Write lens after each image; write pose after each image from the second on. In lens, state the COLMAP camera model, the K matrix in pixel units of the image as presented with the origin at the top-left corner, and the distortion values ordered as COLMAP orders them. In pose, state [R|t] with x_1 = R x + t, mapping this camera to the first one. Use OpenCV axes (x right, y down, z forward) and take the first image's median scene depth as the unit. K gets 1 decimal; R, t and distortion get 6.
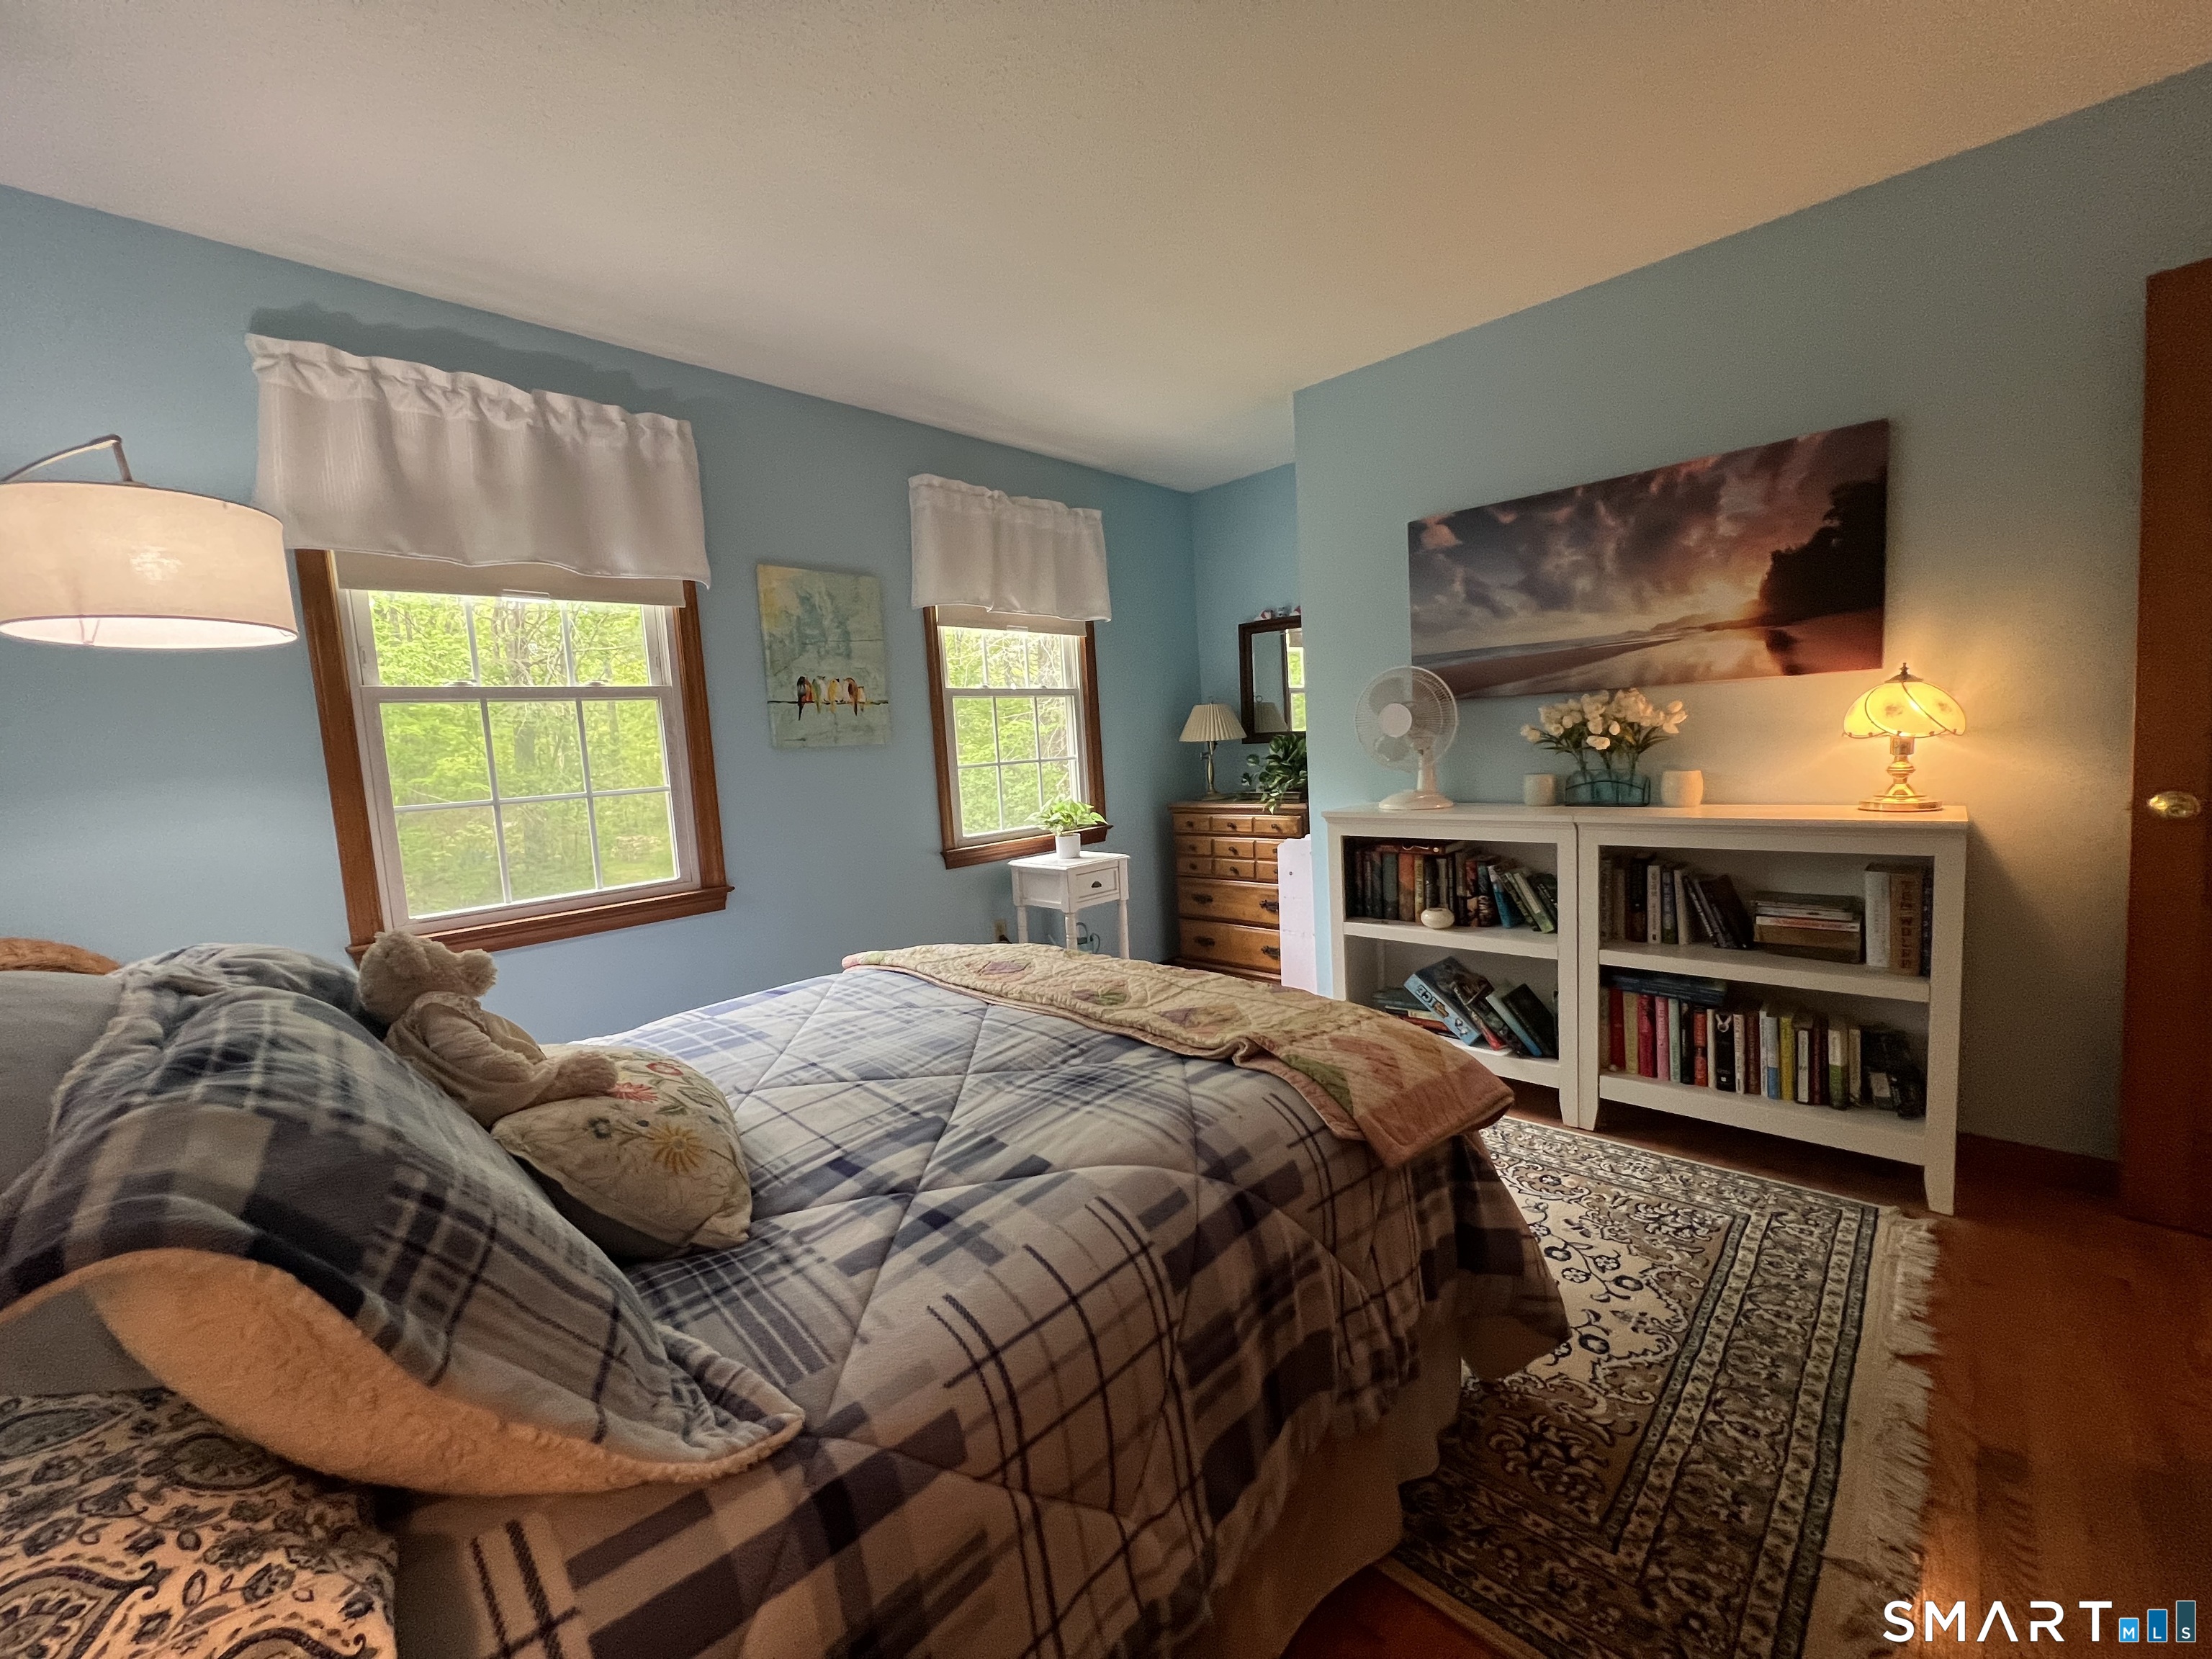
lens RADIAL K [[883.7, 0, 1093.9], [0, 883.7, 825.1], [0, 0, 1]] dist [0.000025, 0.000055]
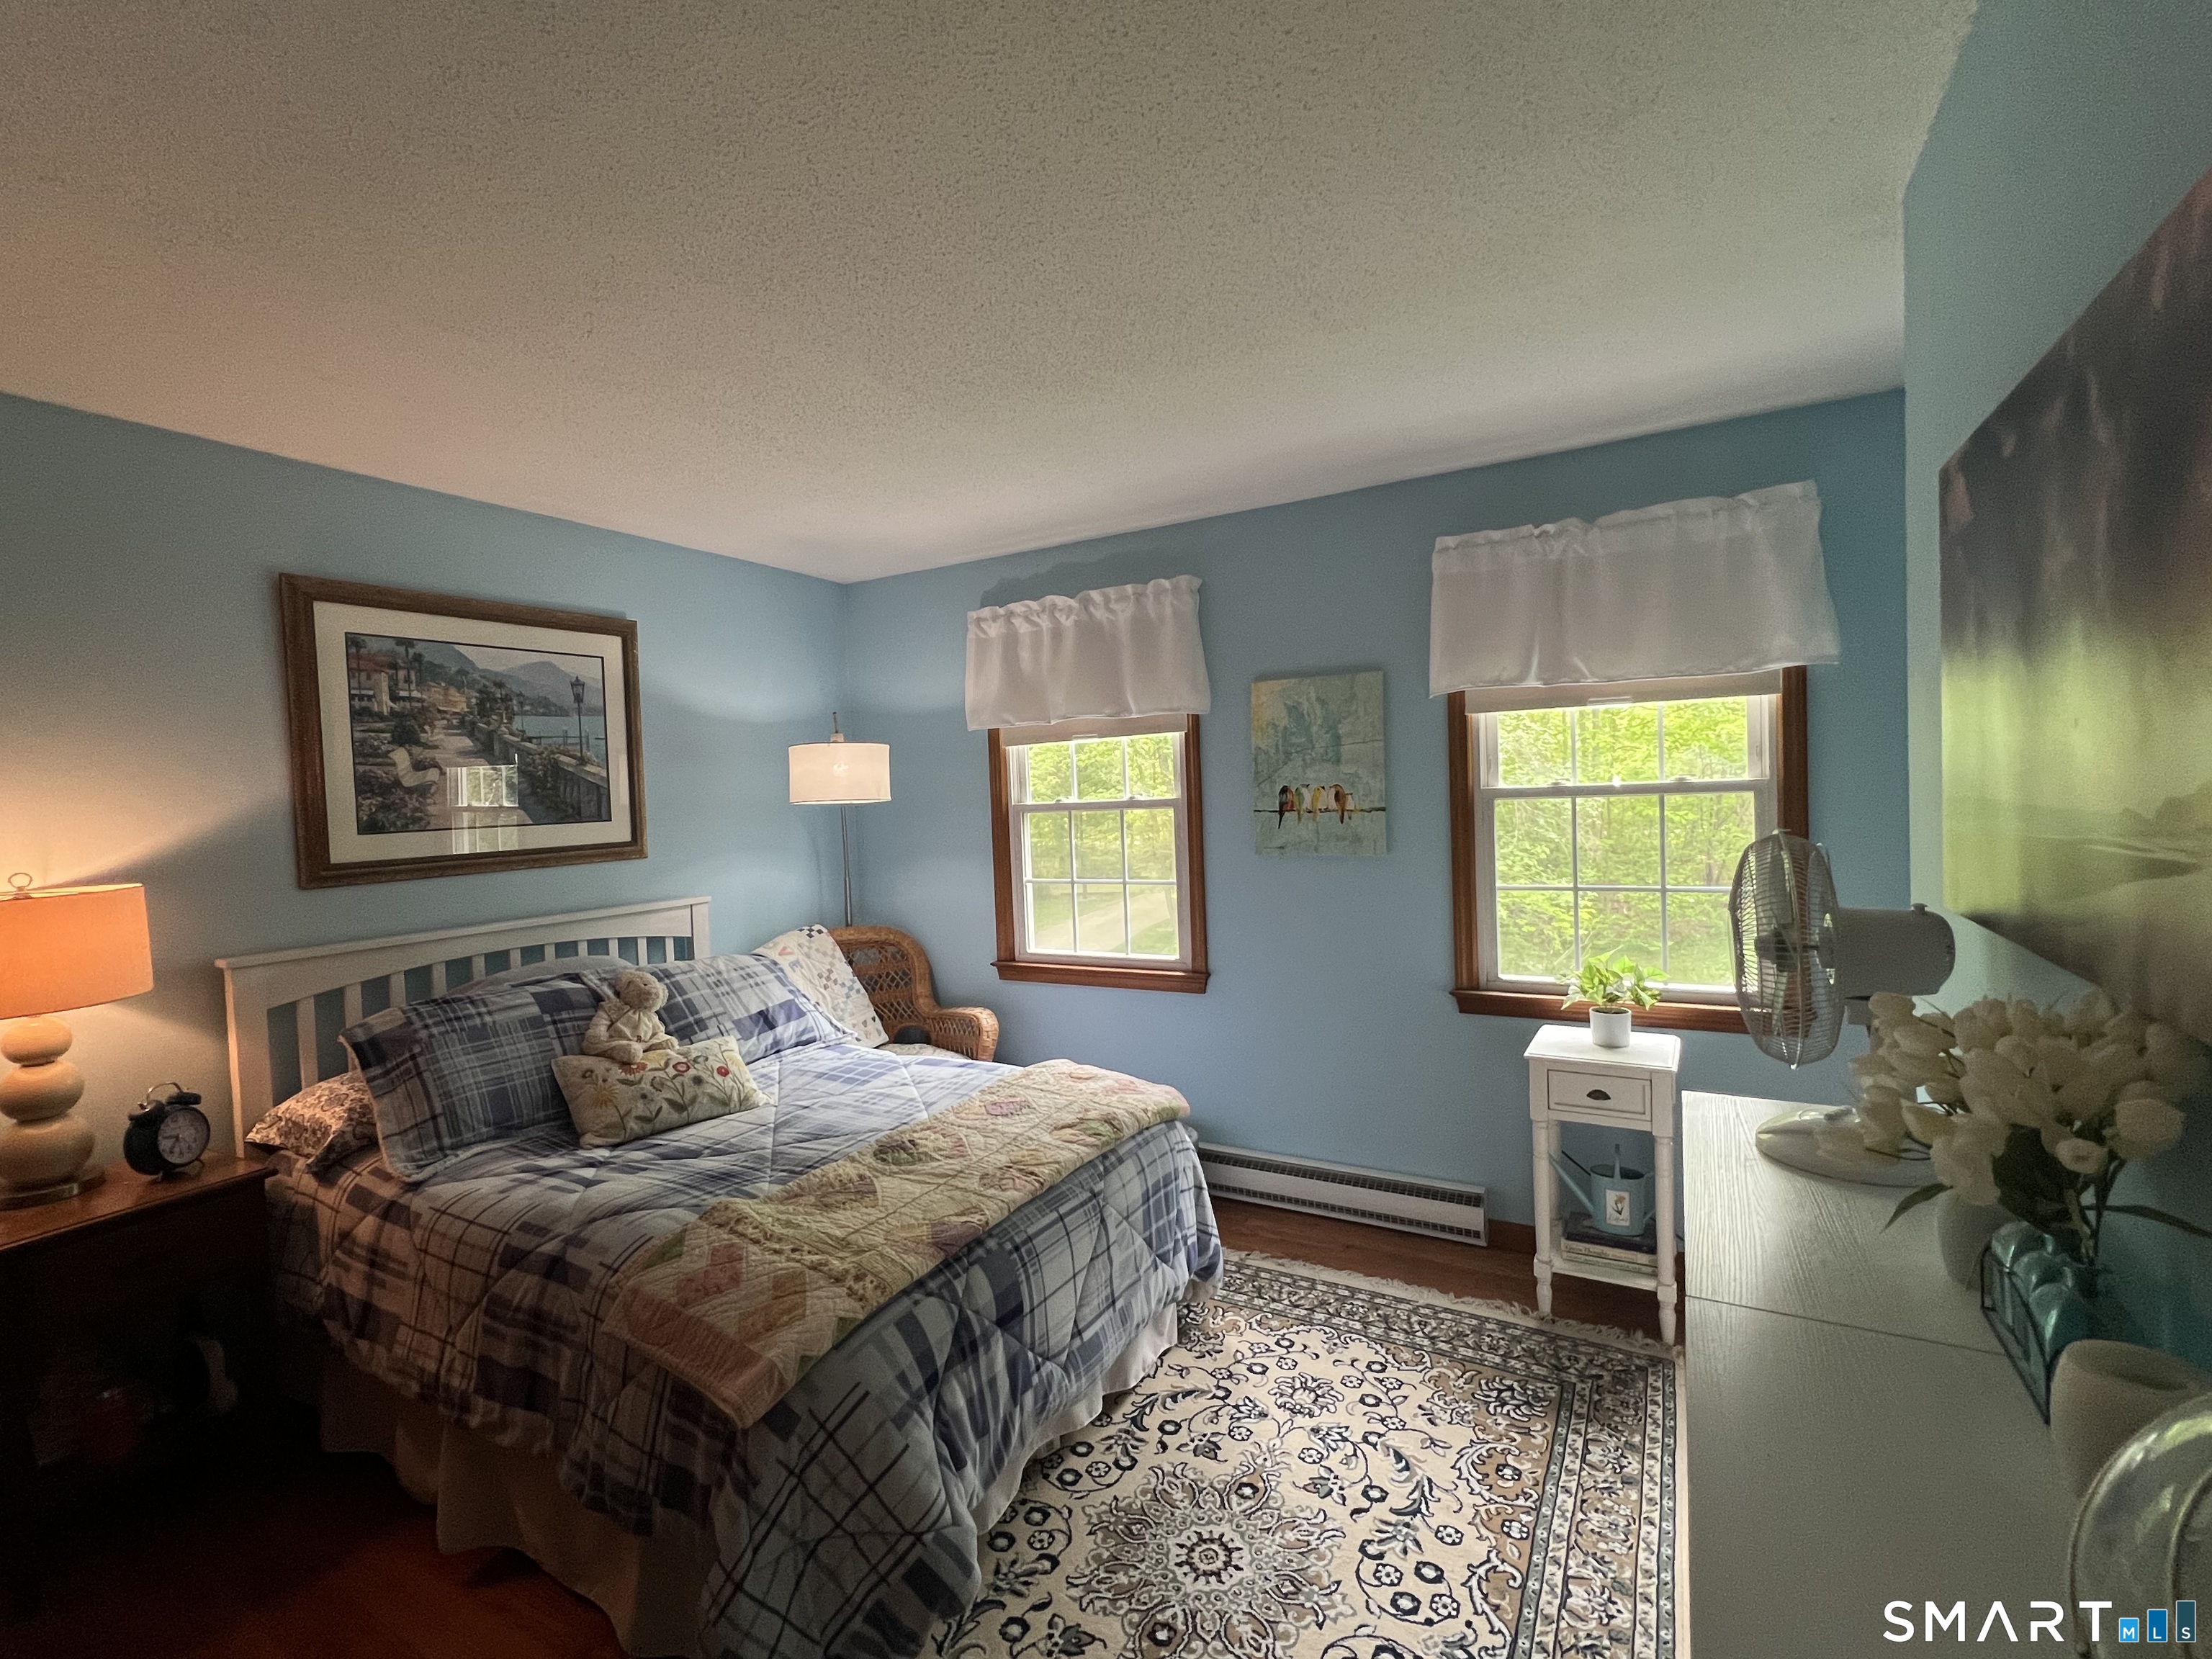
lens RADIAL K [[990.6, 0, 1094.5], [0, 990.6, 829.5], [0, 0, 1]] dist [-0.000188, 0.003784]
pose [[0.241961, 0.087117, -0.966367, 0.777631], [-0.067942, 0.995038, 0.072690, -0.202284], [0.967904, 0.048068, 0.246679, 0.558114]]
